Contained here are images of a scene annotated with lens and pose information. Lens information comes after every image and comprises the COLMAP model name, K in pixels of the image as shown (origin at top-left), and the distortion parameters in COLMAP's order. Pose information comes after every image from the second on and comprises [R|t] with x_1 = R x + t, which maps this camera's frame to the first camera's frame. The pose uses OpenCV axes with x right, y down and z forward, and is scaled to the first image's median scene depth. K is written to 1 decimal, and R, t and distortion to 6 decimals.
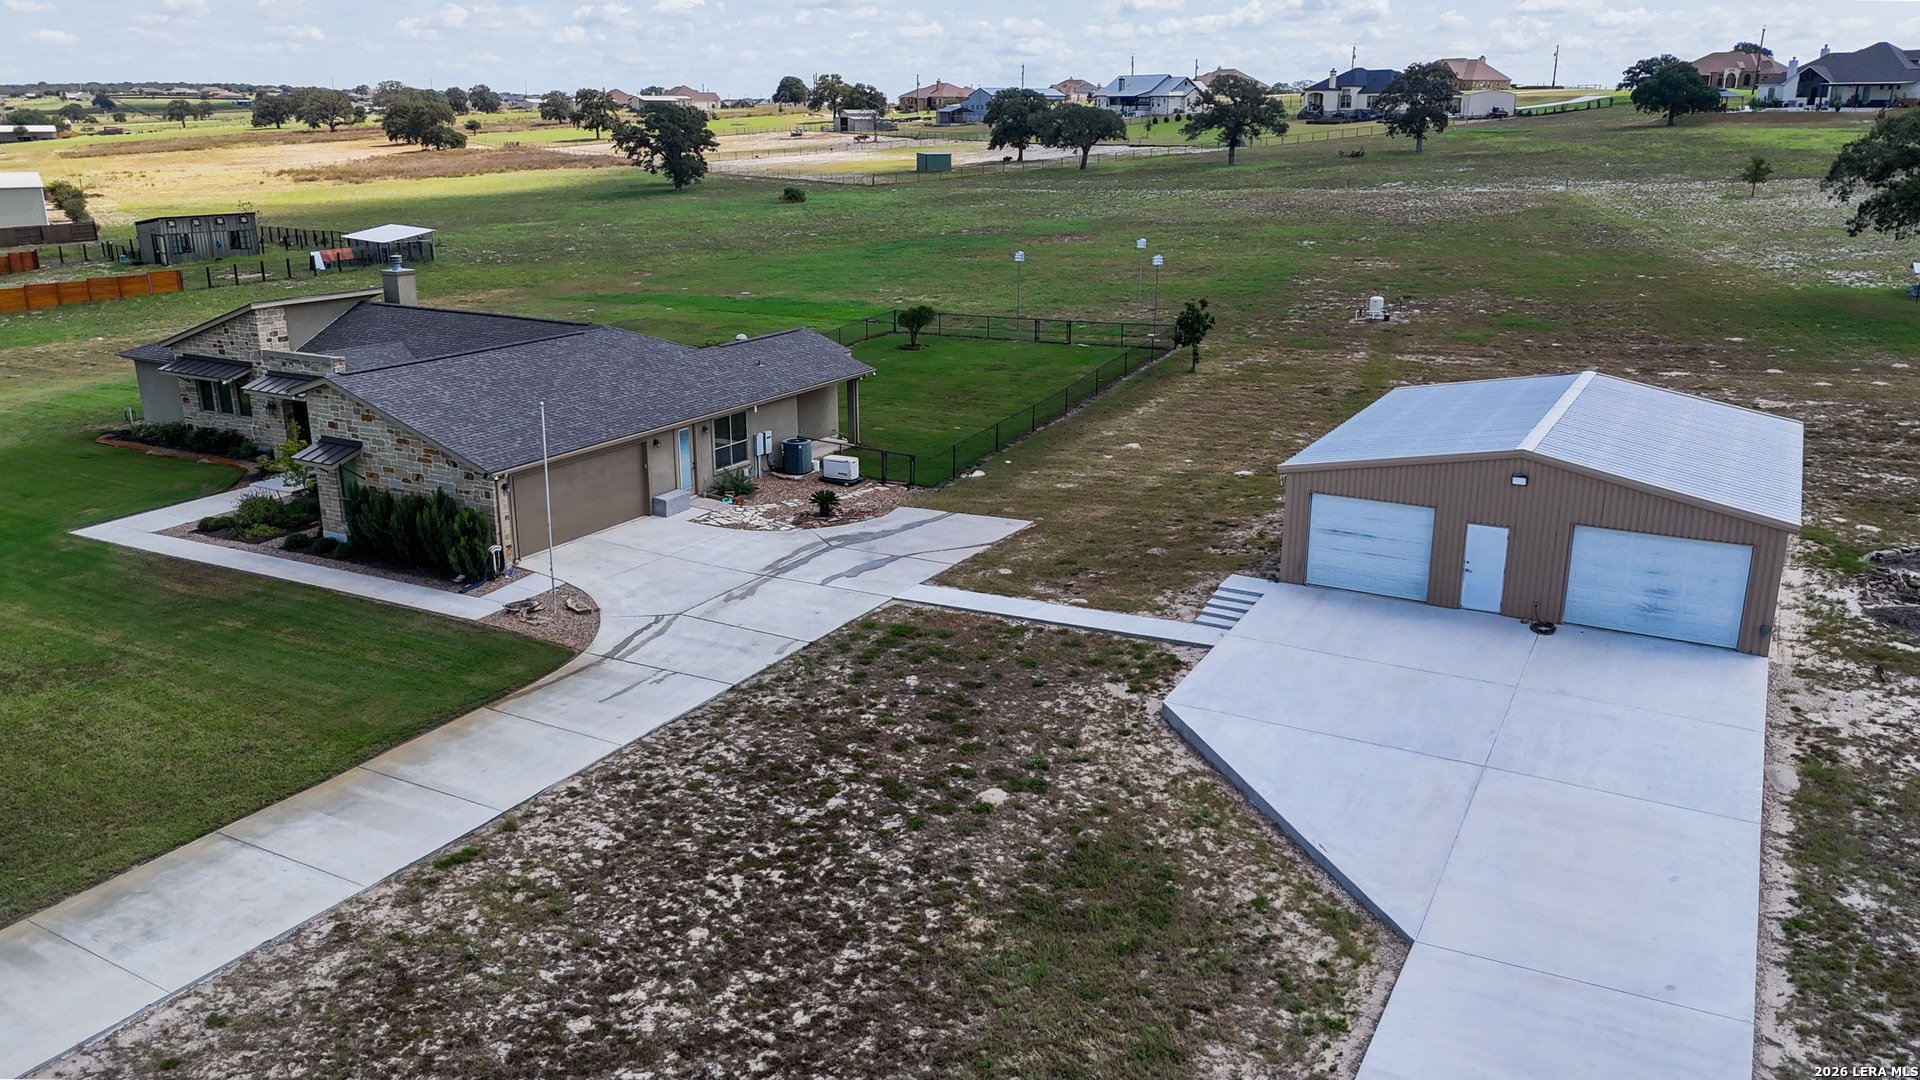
lens RADIAL K [[1441.5, 0, 960.0], [0, 1441.5, 540.0], [0, 0, 1]] dist [0.081178, -0.086094]
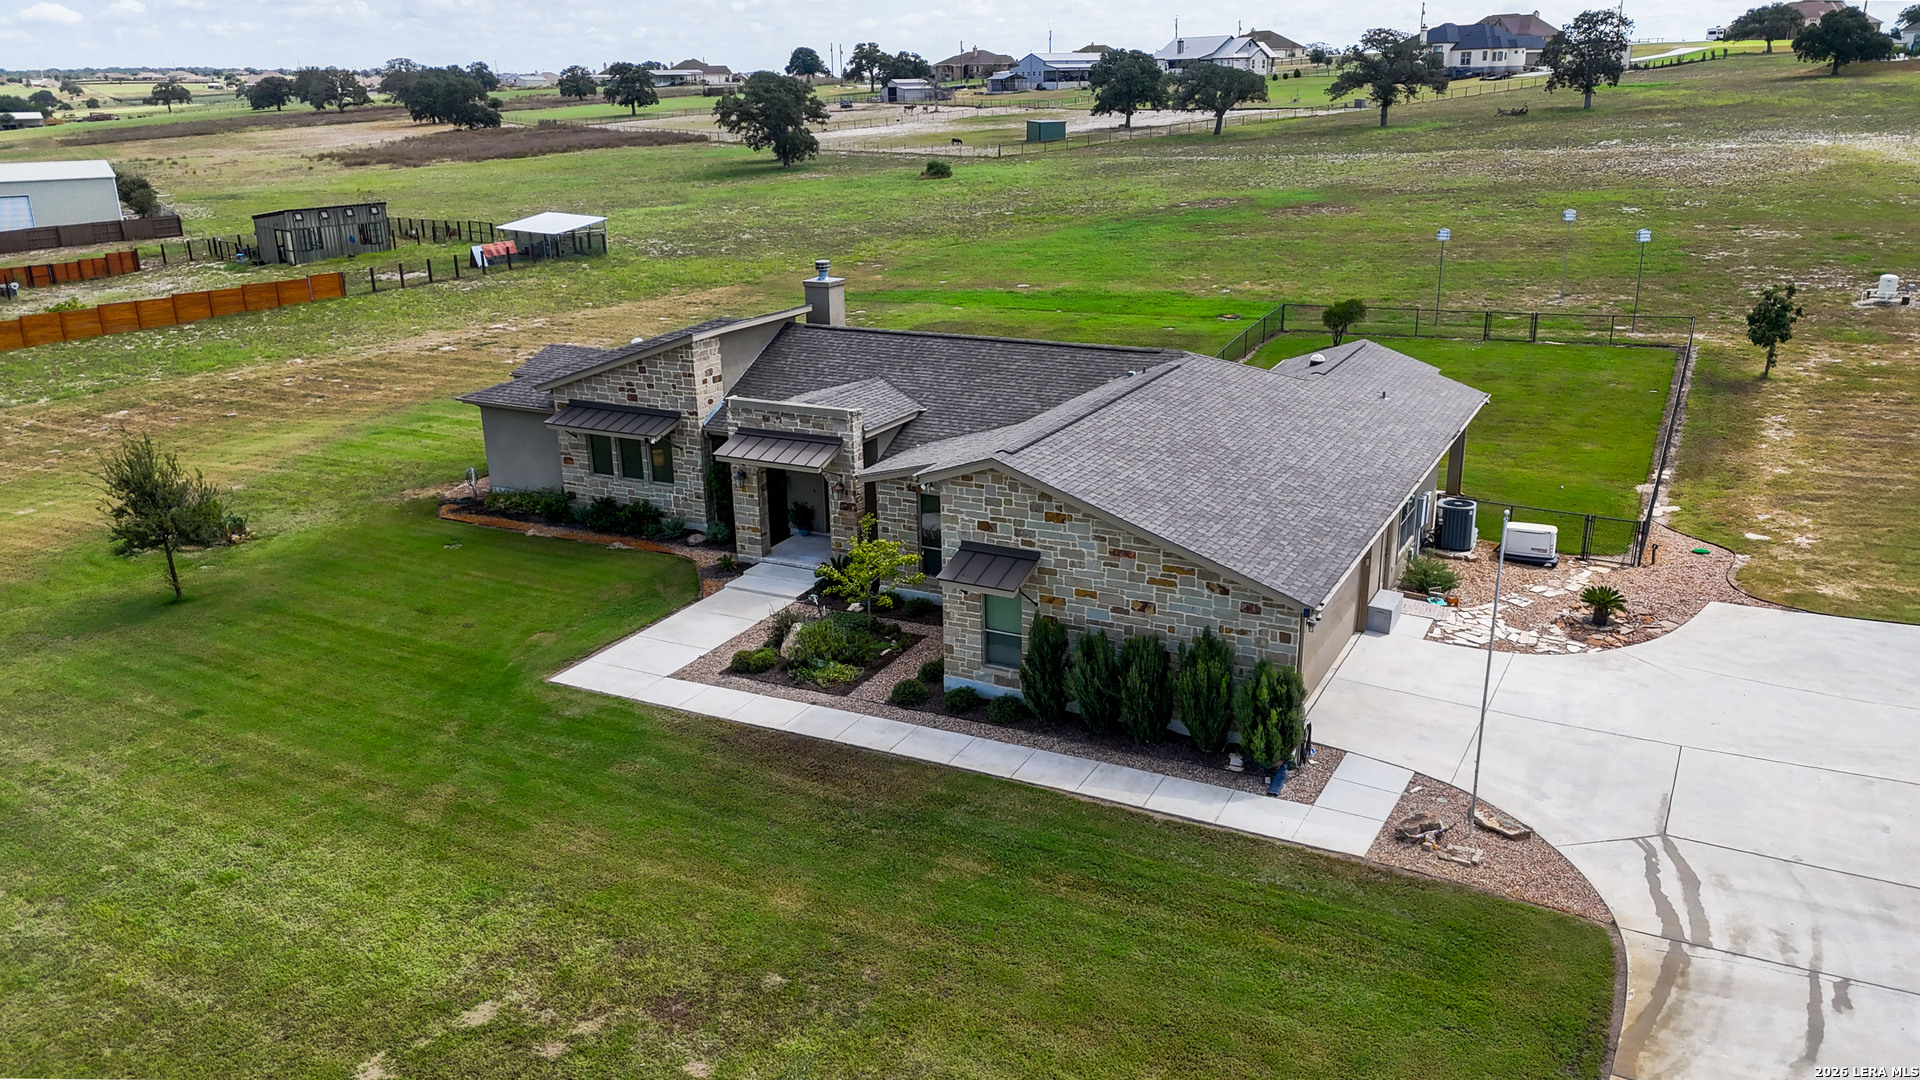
lens RADIAL K [[1441.5, 0, 960.0], [0, 1441.5, 540.0], [0, 0, 1]] dist [0.081178, -0.086094]
pose [[0.999623, -0.023081, 0.014856, -0.155636], [0.022809, 0.999574, 0.018200, -0.029185], [-0.015270, -0.017854, 0.999724, 0.115448]]
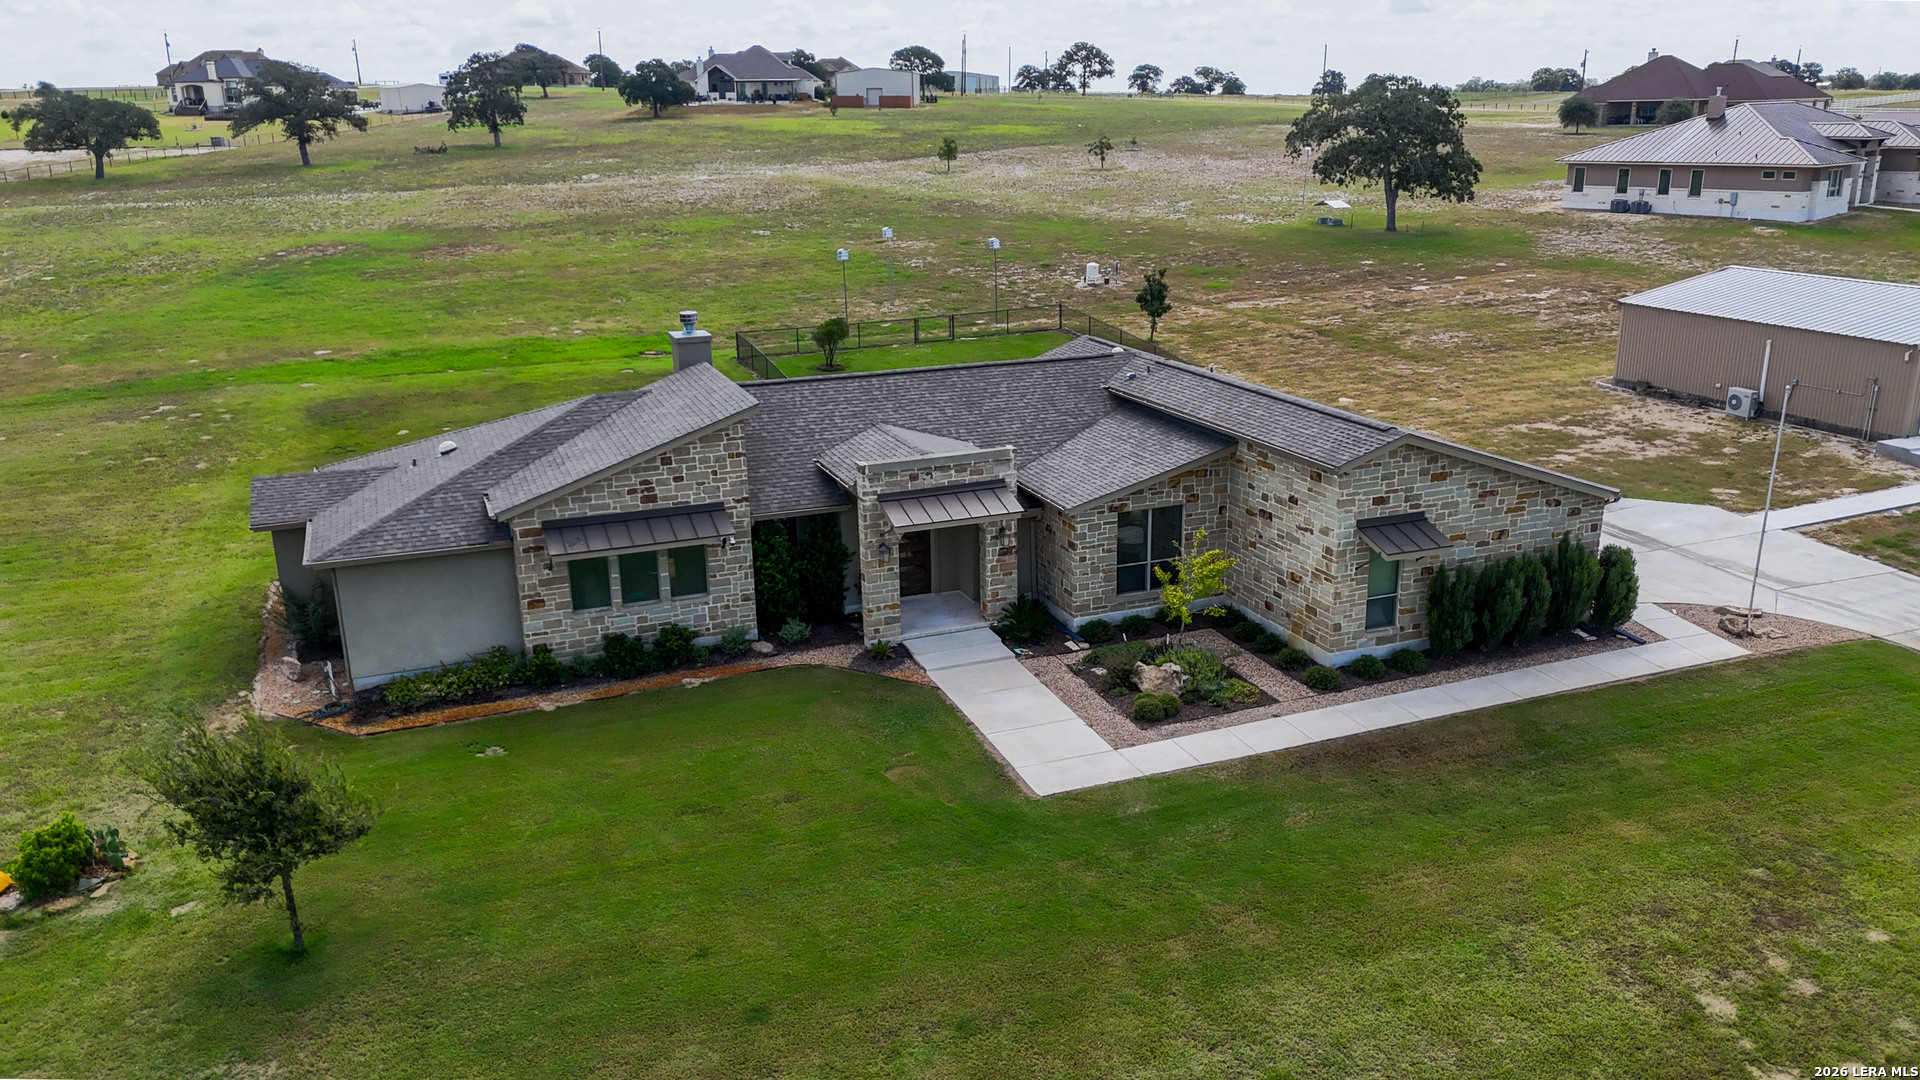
lens RADIAL K [[1441.5, 0, 960.0], [0, 1441.5, 540.0], [0, 0, 1]] dist [0.081178, -0.086094]
pose [[0.634620, -0.234123, 0.736508, -0.381153], [0.234471, 0.966417, 0.105173, -0.064109], [-0.736397, 0.105945, 0.668202, 0.230650]]
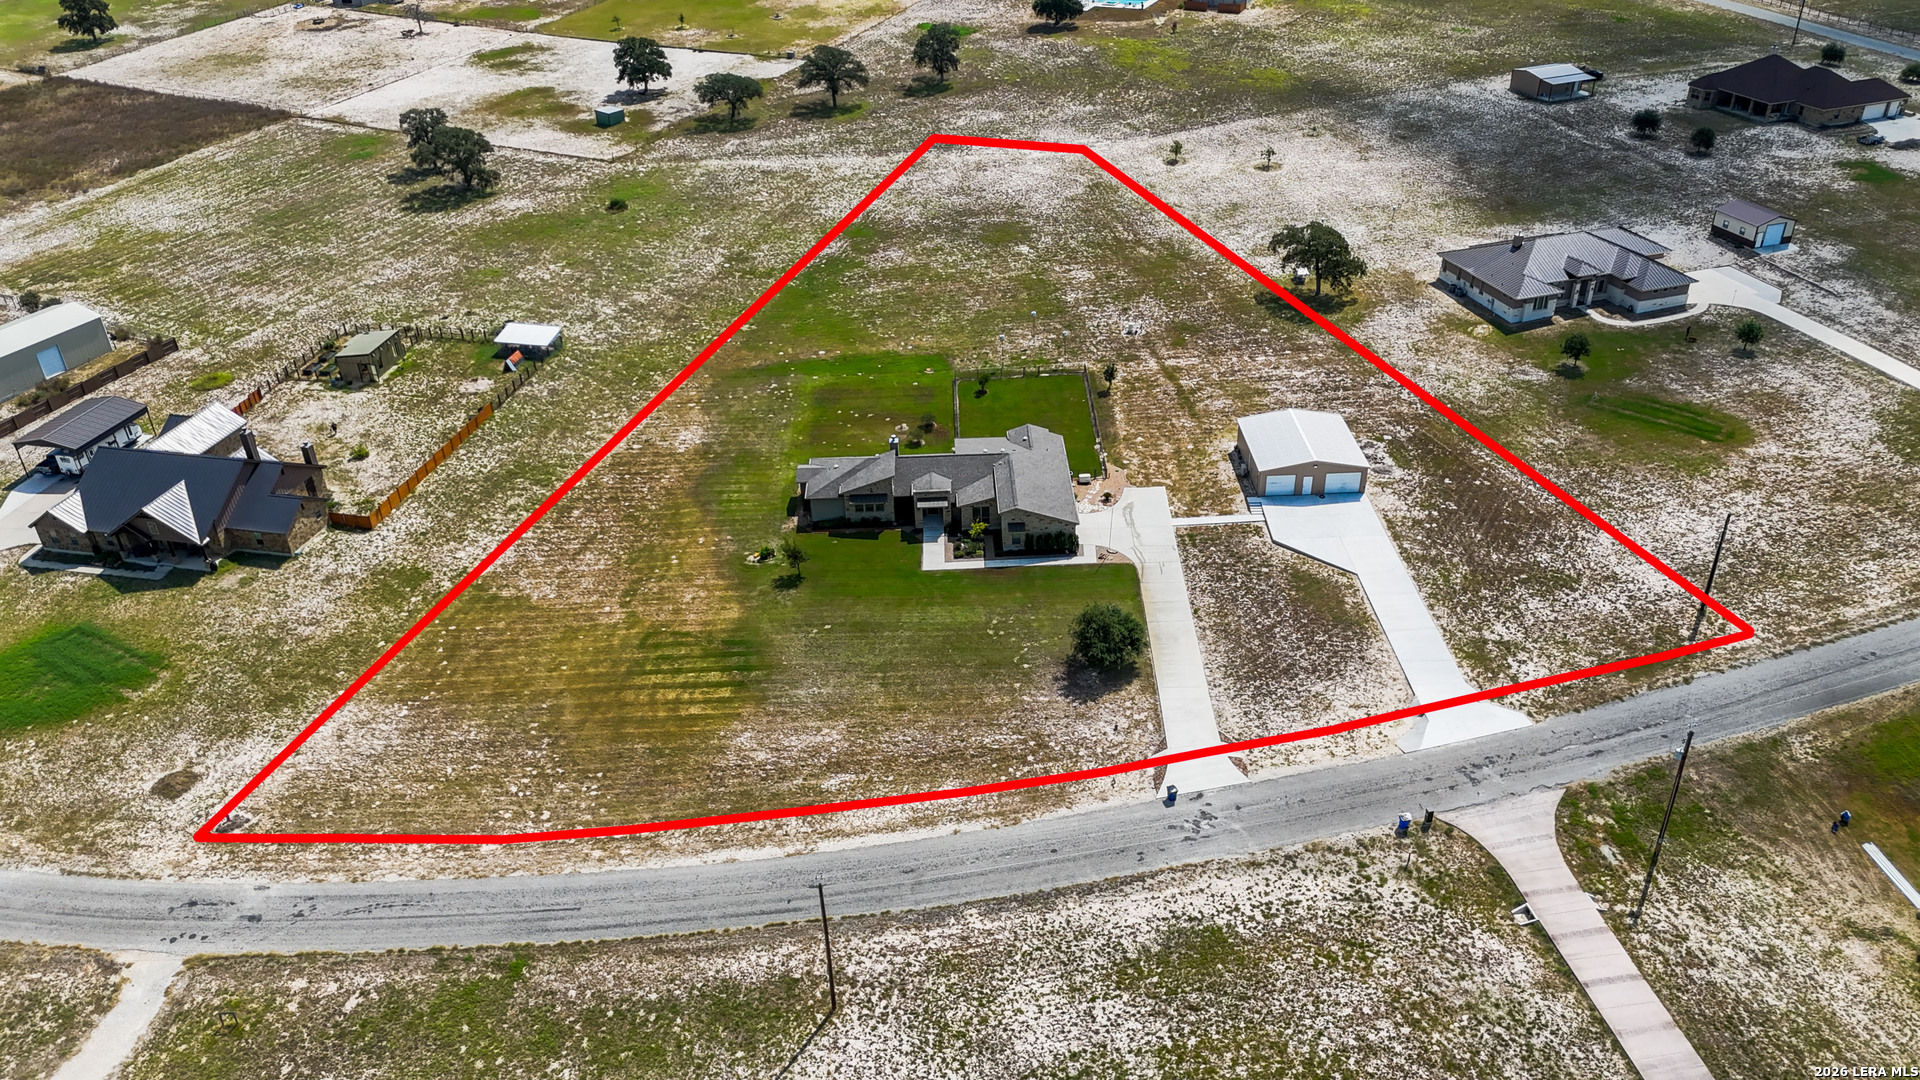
lens RADIAL K [[1441.5, 0, 960.0], [0, 1441.5, 540.0], [0, 0, 1]] dist [0.081178, -0.086094]
pose [[0.862169, -0.286638, 0.417735, -0.678670], [0.172044, 0.941206, 0.290744, -0.358866], [-0.476513, -0.178802, 0.860793, -0.643928]]
